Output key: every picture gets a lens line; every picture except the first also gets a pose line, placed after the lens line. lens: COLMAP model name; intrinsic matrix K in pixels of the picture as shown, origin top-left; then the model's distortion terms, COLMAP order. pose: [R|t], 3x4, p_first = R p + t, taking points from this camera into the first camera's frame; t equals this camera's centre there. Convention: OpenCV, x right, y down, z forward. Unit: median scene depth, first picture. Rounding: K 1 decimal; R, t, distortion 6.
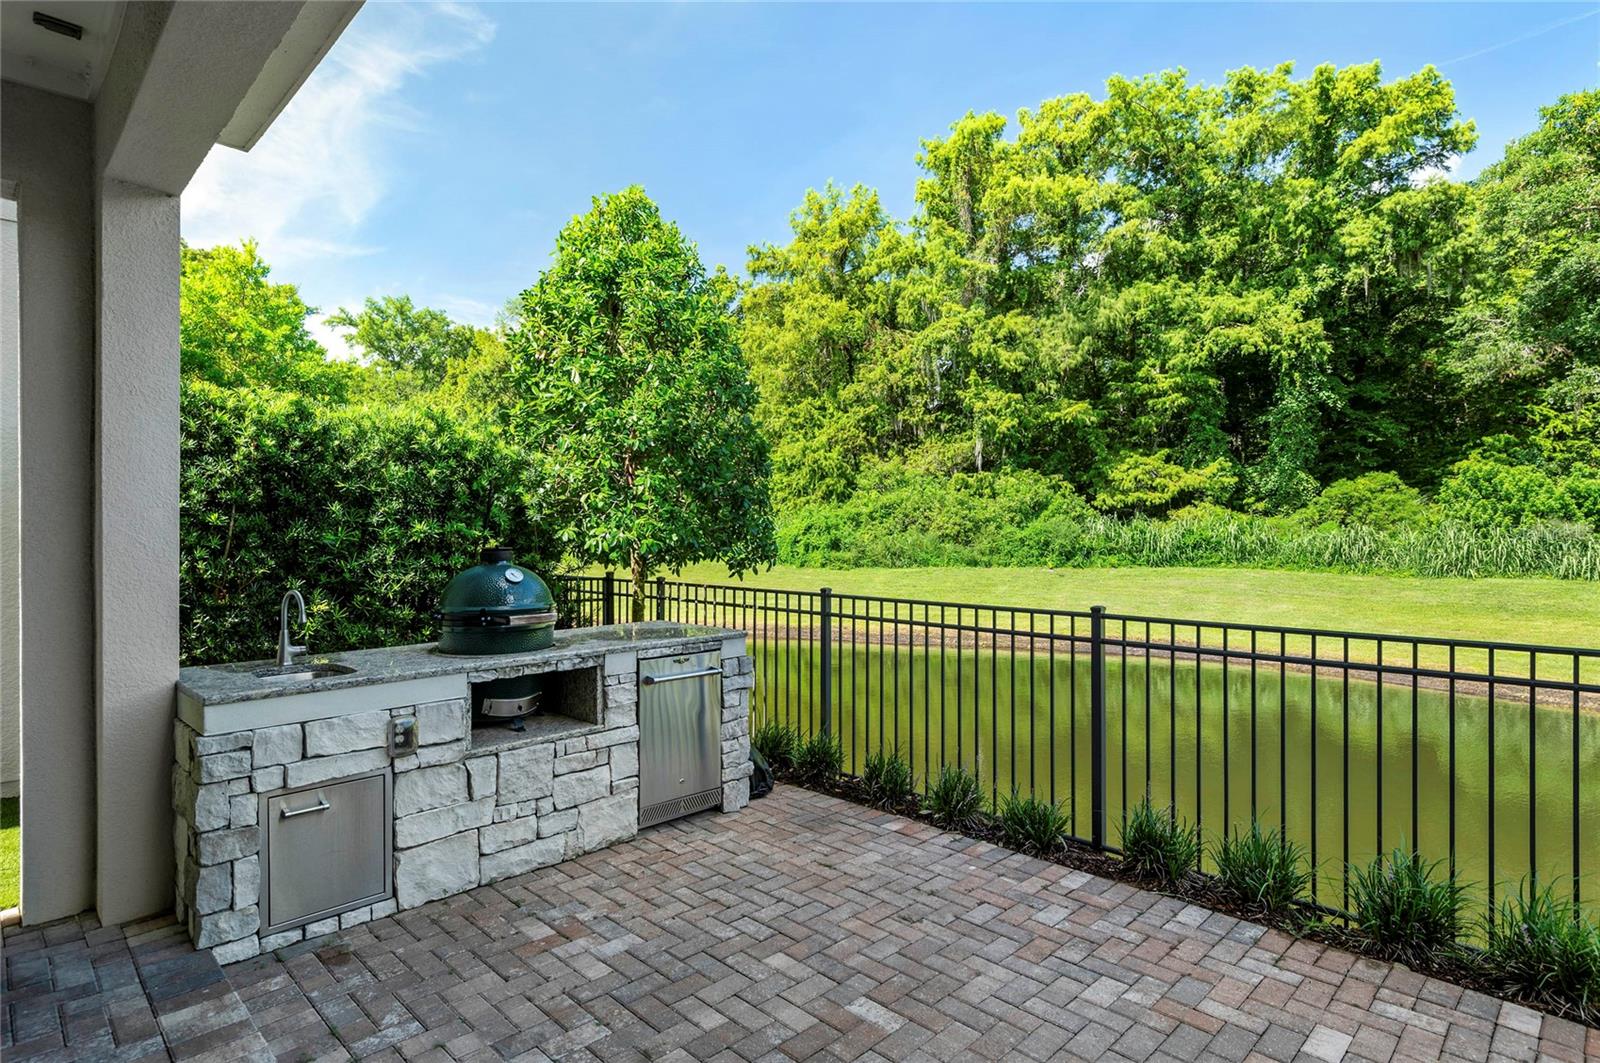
lens RADIAL K [[839.9, 0, 800.0], [0, 839.9, 531.5], [0, 0, 1]] dist [0.027506, -0.017181]
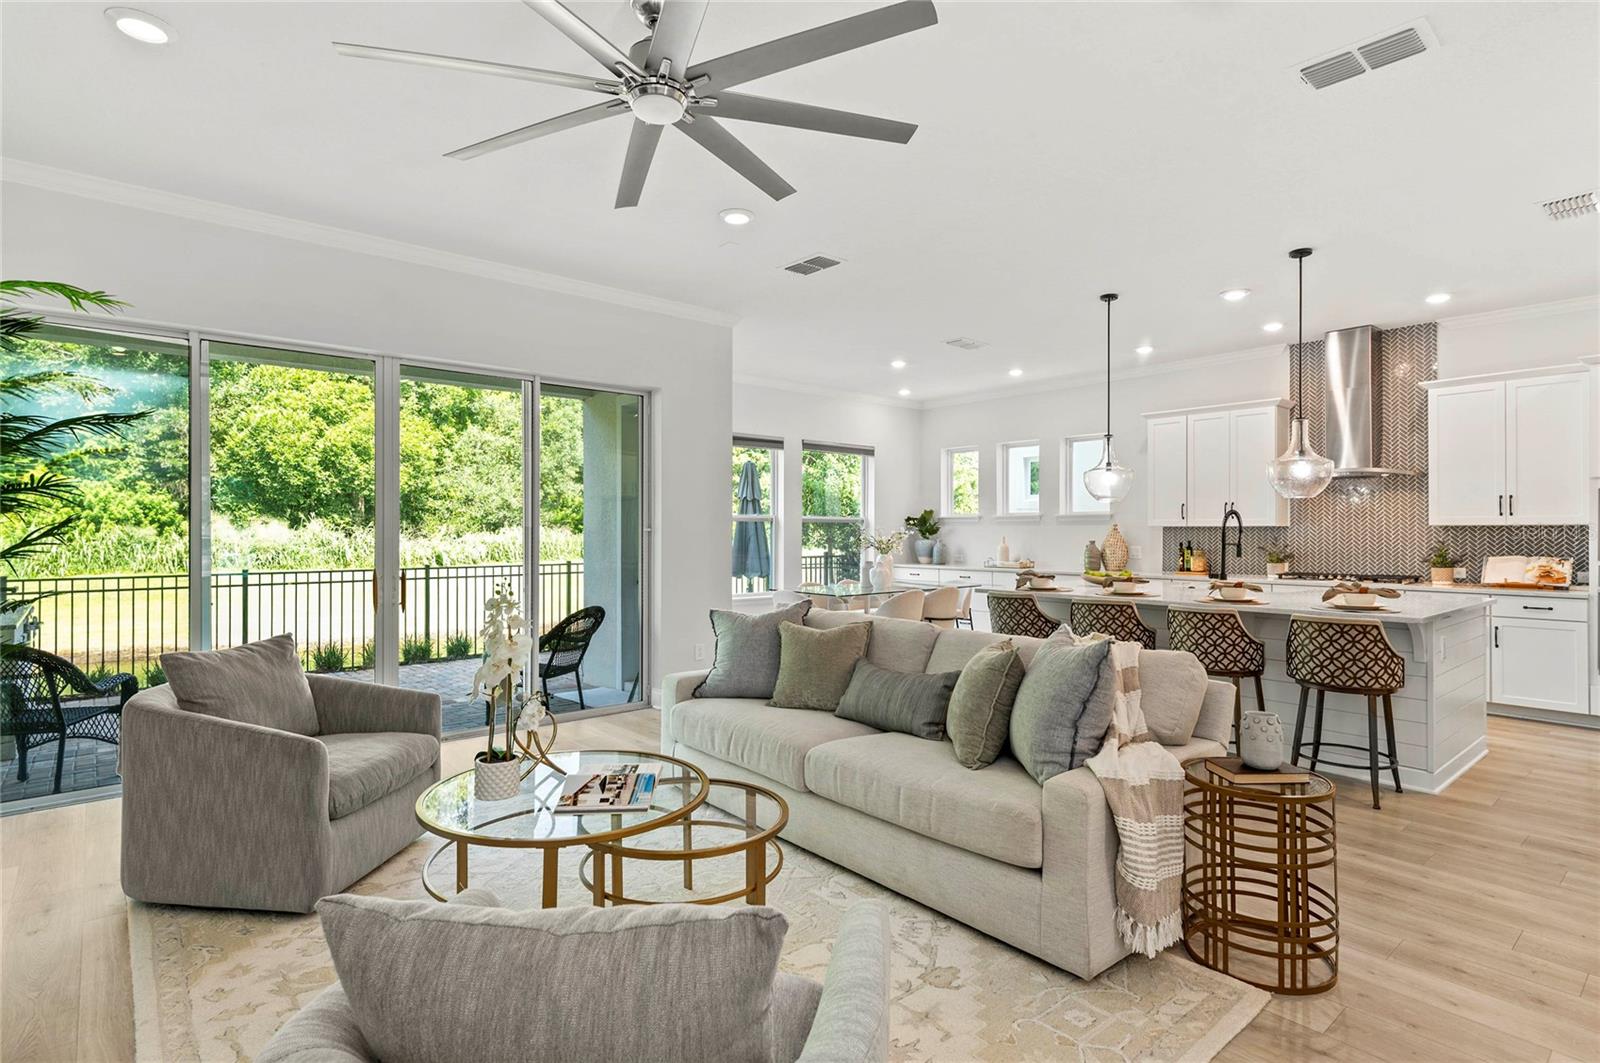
lens RADIAL K [[805.6, 0, 799.3], [0, 805.6, 527.7], [0, 0, 1]] dist [0.036416, -0.020550]
pose [[0.075761, 0.006854, 0.997102, -0.190989], [0.002350, 0.999972, -0.007052, -0.000185], [-0.997123, 0.002878, 0.075743, -0.069549]]
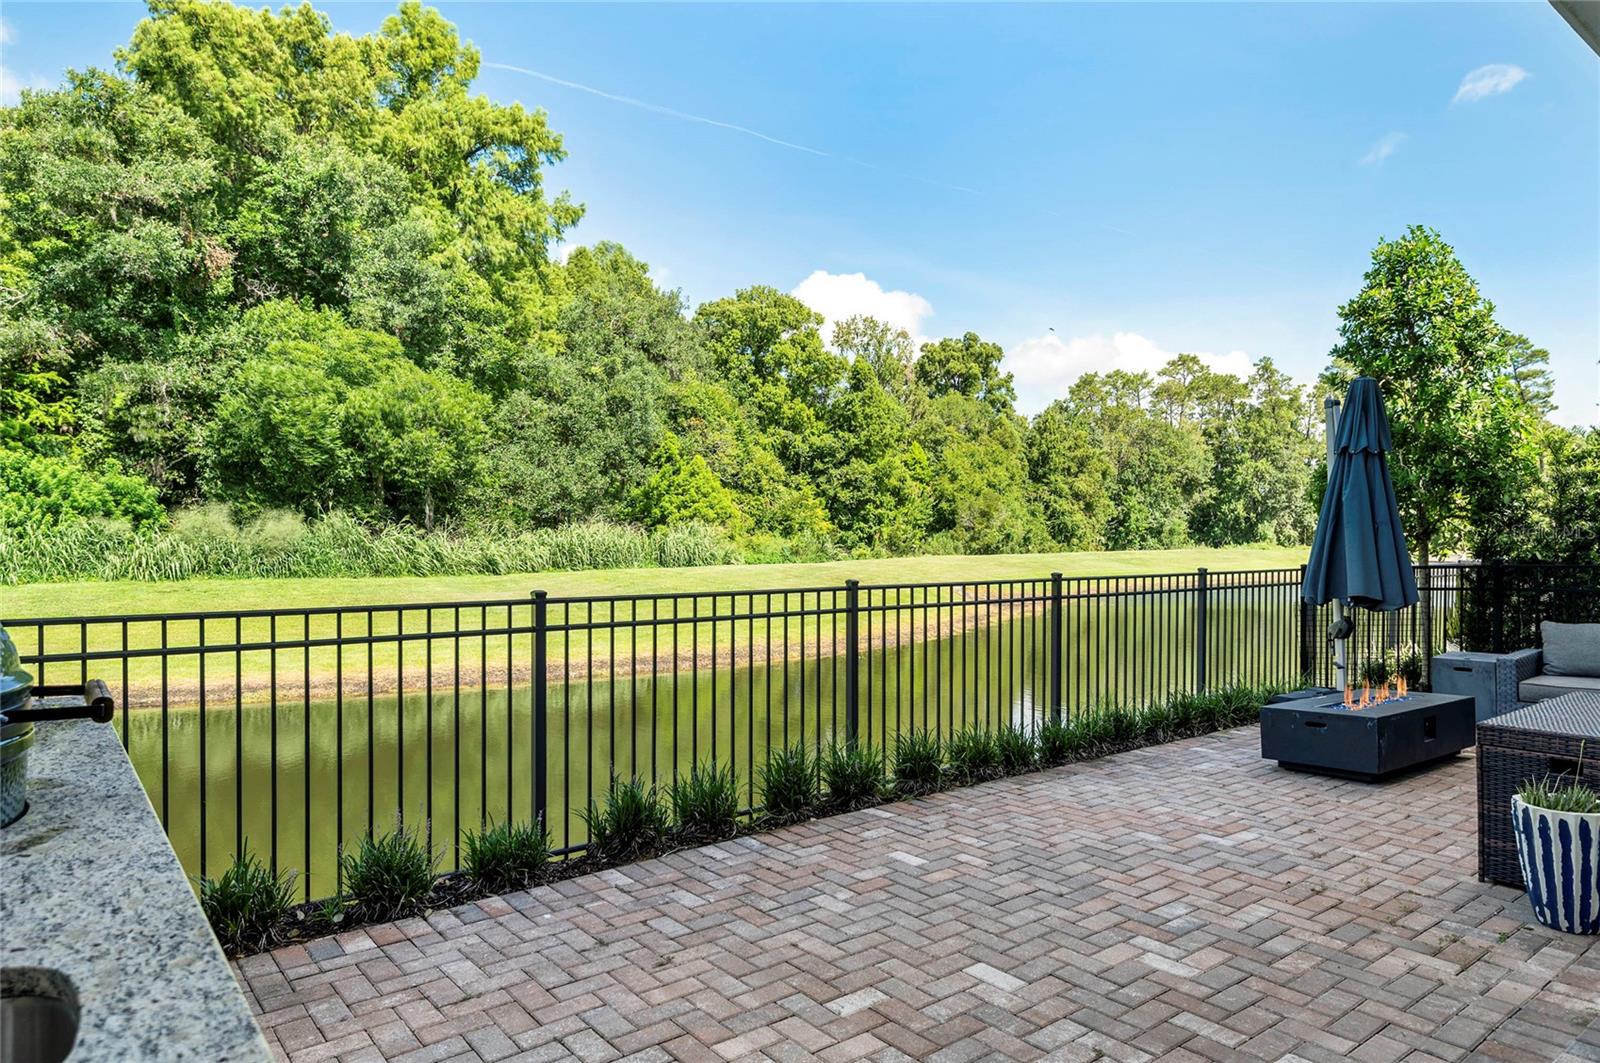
lens RADIAL K [[967.5, 0, 806.4], [0, 967.5, 550.0], [0, 0, 1]] dist [0.014025, 0.001265]
pose [[0.113778, -0.013854, 0.993410, -0.073369], [-0.001637, 0.999899, 0.014132, 0.003481], [-0.993505, -0.003235, 0.113744, 0.068942]]
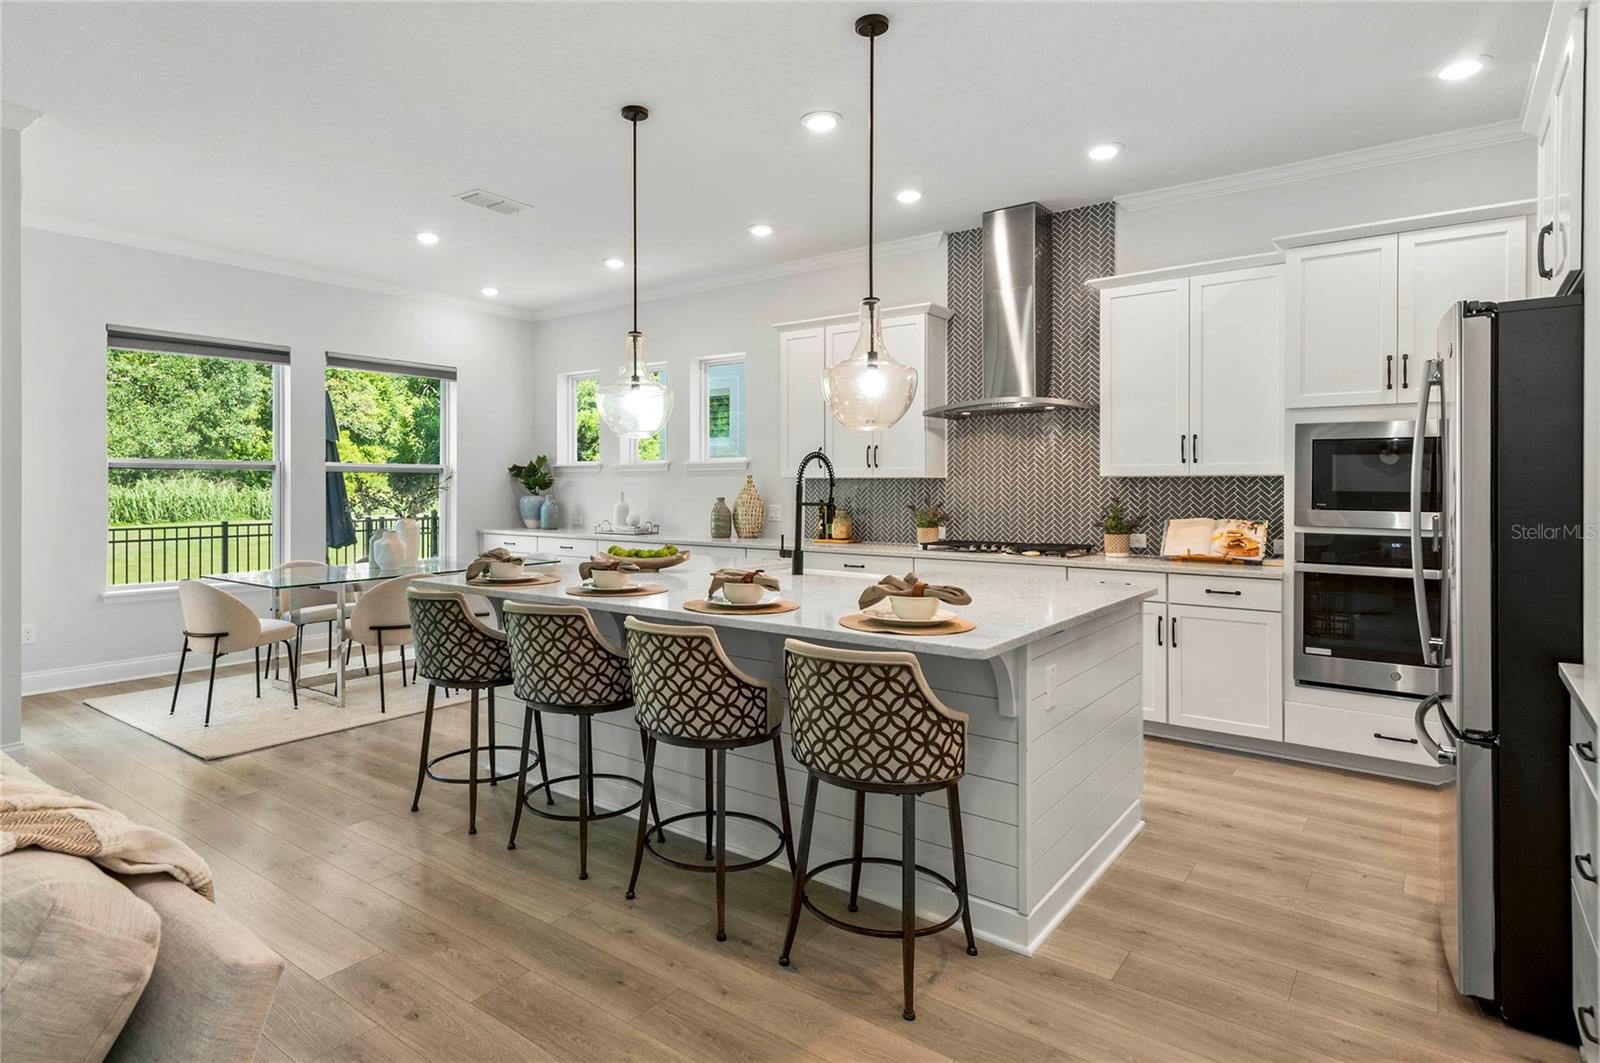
lens RADIAL K [[877.7, 0, 728.8], [0, 877.7, 485.9], [0, 0, 1]] dist [0.020521, -0.002458]
pose [[-0.108780, 0.001272, 0.994065, -0.137145], [0.002347, 0.999997, -0.001023, -0.000117], [-0.994063, 0.002222, -0.108782, -0.117828]]
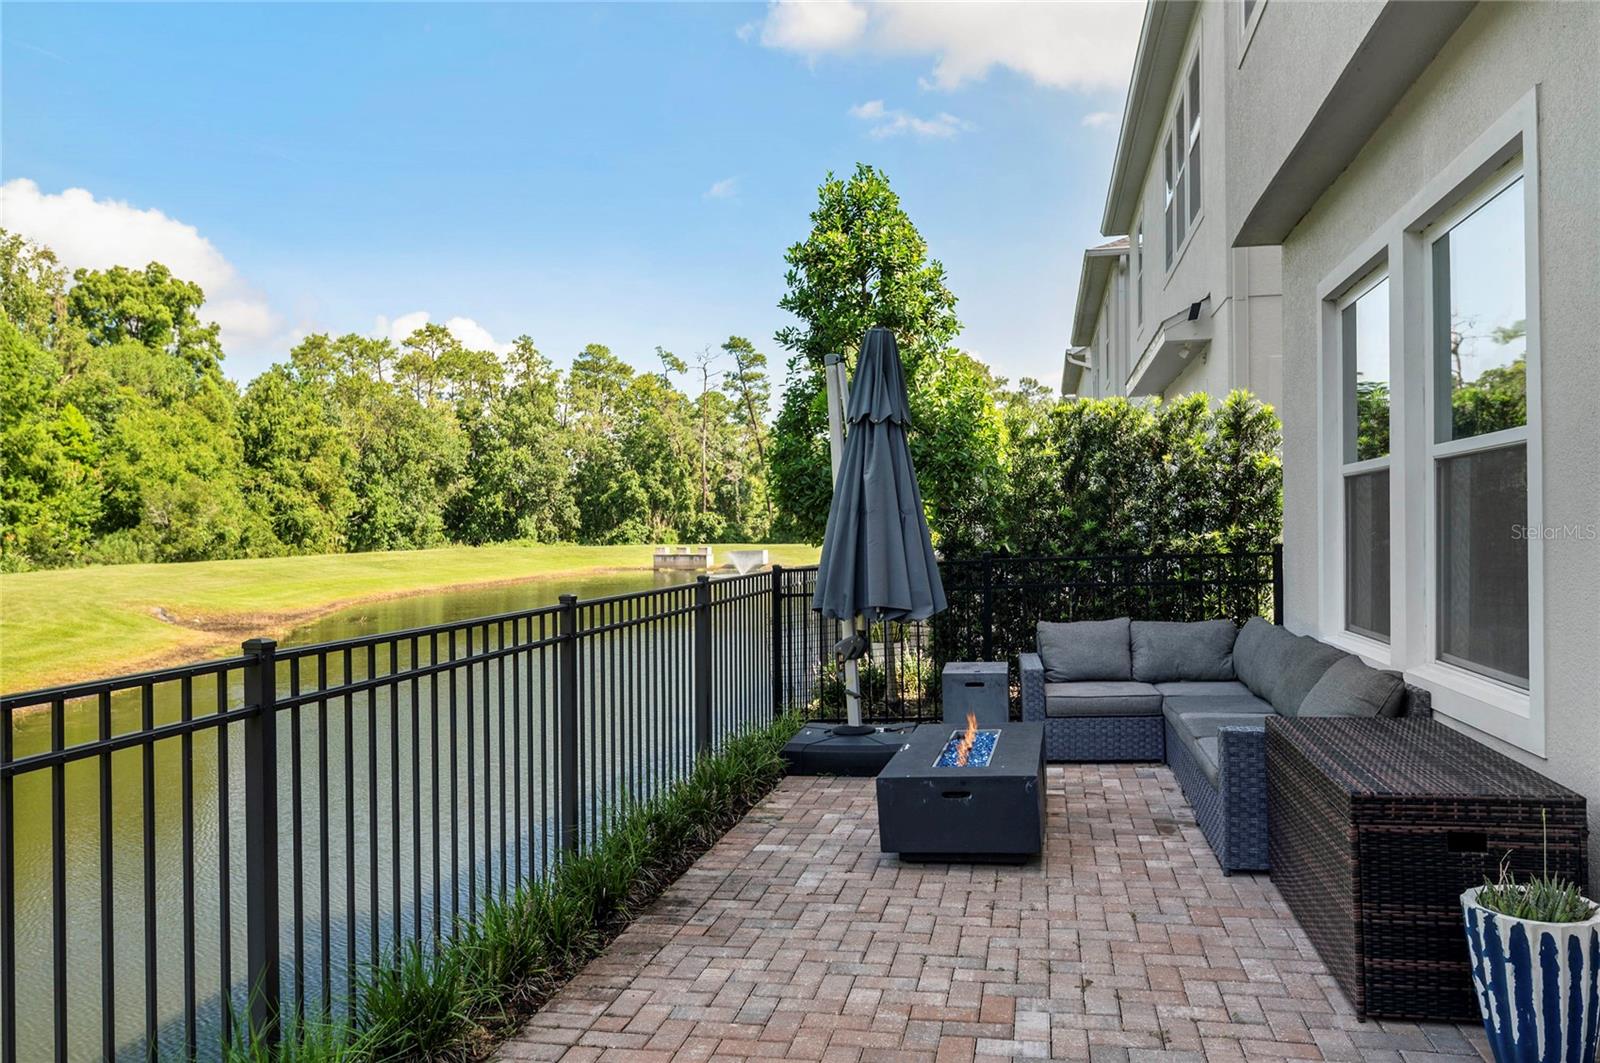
lens RADIAL K [[1128.8, 0, 800.0], [0, 1128.8, 531.5], [0, 0, 1]] dist [0.001750, 0.002502]
pose [[-0.546130, 0.005526, 0.837682, -0.006733], [0.012706, 0.999918, 0.001687, 0.003304], [-0.837604, 0.011565, -0.546155, 0.089885]]
